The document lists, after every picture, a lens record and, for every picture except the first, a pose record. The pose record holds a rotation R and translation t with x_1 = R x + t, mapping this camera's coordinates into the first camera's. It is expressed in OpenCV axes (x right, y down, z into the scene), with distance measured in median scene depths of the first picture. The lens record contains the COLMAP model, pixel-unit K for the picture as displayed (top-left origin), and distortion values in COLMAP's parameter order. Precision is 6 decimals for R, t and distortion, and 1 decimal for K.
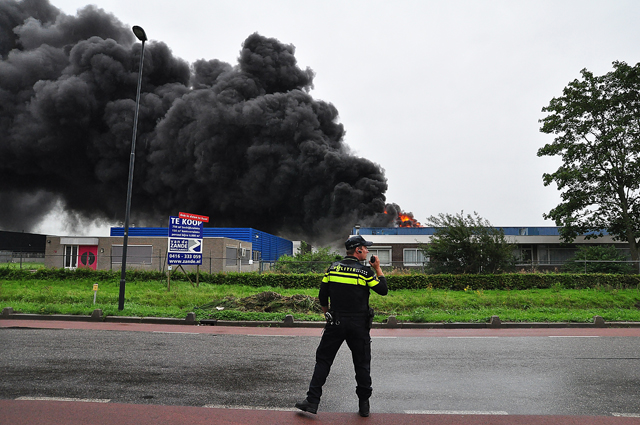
lens RADIAL K [[466.8, 0, 318.7], [0, 466.8, 207.8], [0, 0, 1]] dist [-0.107736, 0.080478]
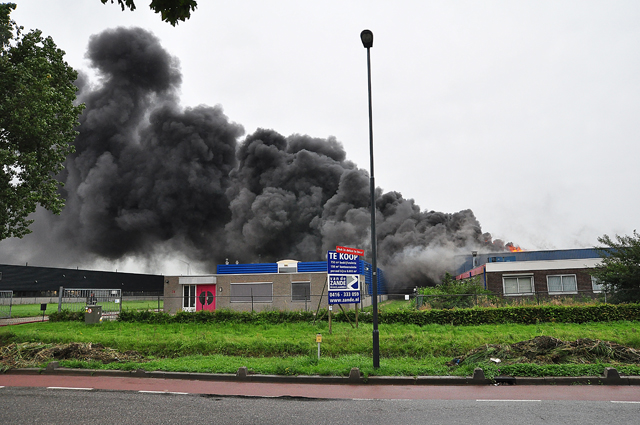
lens RADIAL K [[466.8, 0, 330.4], [0, 466.8, 199.7], [0, 0, 1]] dist [-0.107736, 0.080478]
pose [[0.991378, -0.053570, -0.119579, -0.193263], [0.043507, 0.995410, -0.085238, -0.004032], [0.123597, 0.079301, 0.989159, 0.072585]]
